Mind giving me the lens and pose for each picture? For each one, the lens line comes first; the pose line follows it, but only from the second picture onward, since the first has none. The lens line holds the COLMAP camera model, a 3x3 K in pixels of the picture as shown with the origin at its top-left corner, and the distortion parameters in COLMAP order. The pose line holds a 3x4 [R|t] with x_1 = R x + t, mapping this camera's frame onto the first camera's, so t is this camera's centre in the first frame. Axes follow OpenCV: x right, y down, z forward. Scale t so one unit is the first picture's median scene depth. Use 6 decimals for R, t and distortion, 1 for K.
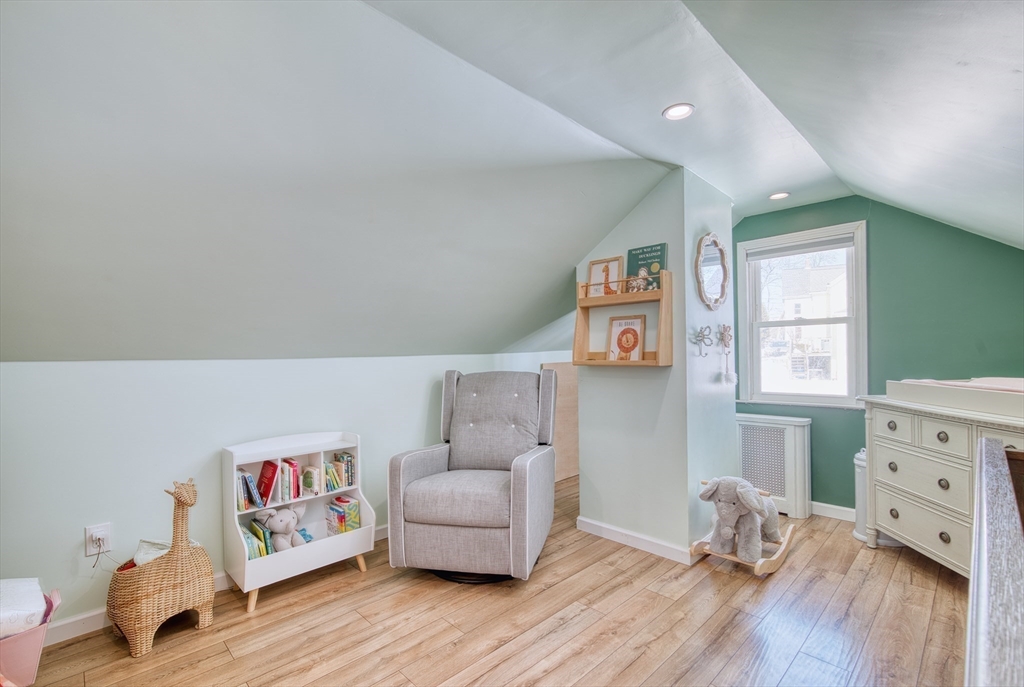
lens RADIAL K [[469.5, 0, 522.7], [0, 469.5, 354.0], [0, 0, 1]] dist [-0.000945, -0.000233]
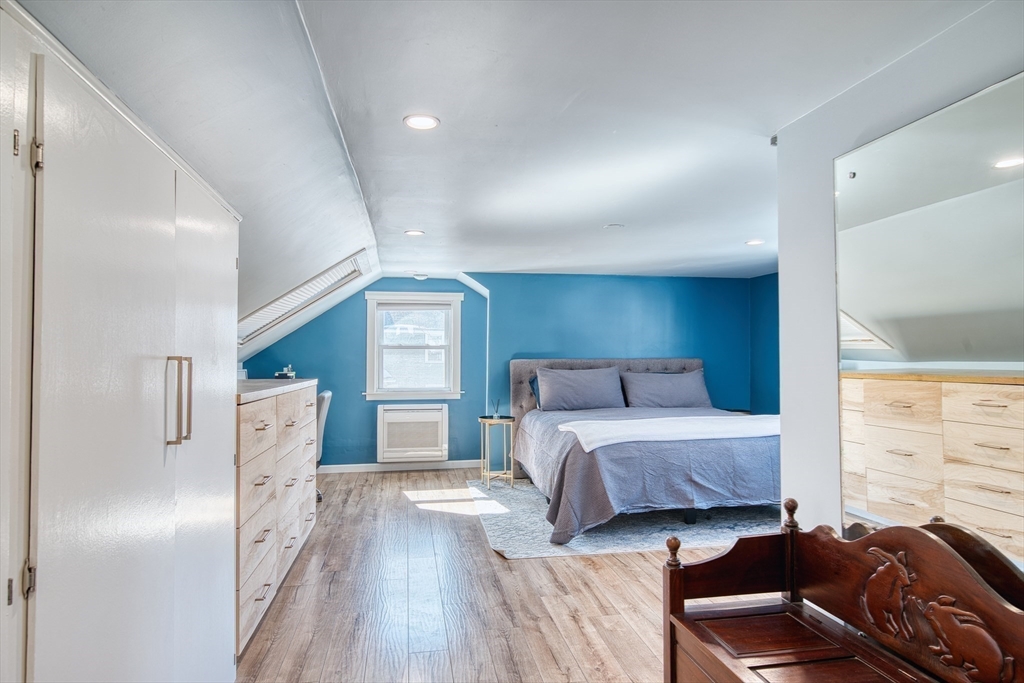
lens RADIAL K [[614.5, 0, 515.6], [0, 614.5, 344.0], [0, 0, 1]] dist [-0.005768, 0.000133]
pose [[-0.565434, 0.000450, -0.824794, 3.424665], [0.006247, 0.999974, -0.003737, -0.110211], [0.824770, -0.007265, -0.565422, 4.153607]]
